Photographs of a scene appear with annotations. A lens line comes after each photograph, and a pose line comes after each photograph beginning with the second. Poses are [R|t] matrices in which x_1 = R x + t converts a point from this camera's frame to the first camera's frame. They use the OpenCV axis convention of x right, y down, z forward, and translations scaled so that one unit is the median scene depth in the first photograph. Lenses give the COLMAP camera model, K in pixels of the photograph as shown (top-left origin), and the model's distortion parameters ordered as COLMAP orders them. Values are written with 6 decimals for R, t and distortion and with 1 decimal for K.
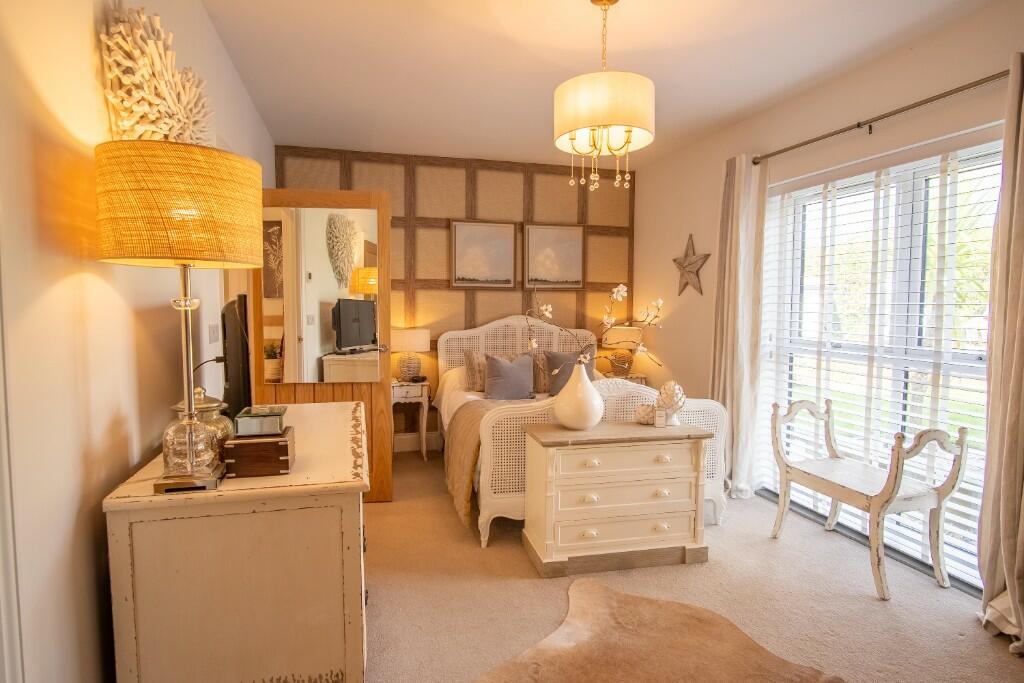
lens RADIAL K [[555.9, 0, 512.0], [0, 555.9, 341.5], [0, 0, 1]] dist [-0.016038, 0.000284]
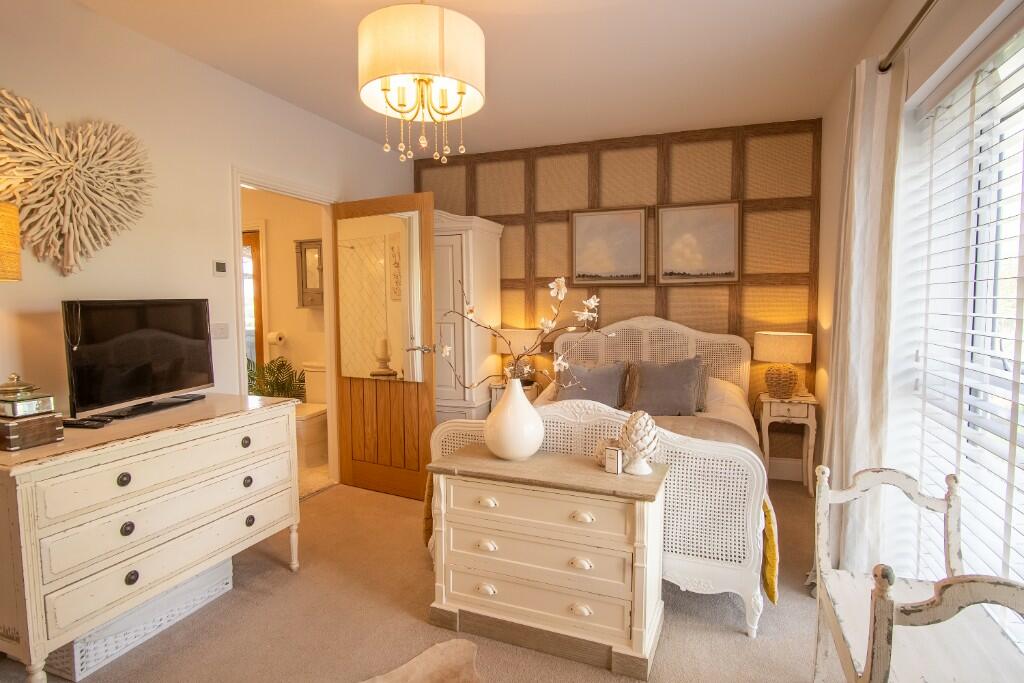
lens RADIAL K [[551.8, 0, 512.0], [0, 551.8, 341.5], [0, 0, 1]] dist [-0.009613, 0.001126]
pose [[0.816459, 0.032196, -0.576504, 0.339686], [-0.030066, 0.999460, 0.013237, -0.013718], [0.576619, 0.006526, 0.816987, 0.199462]]
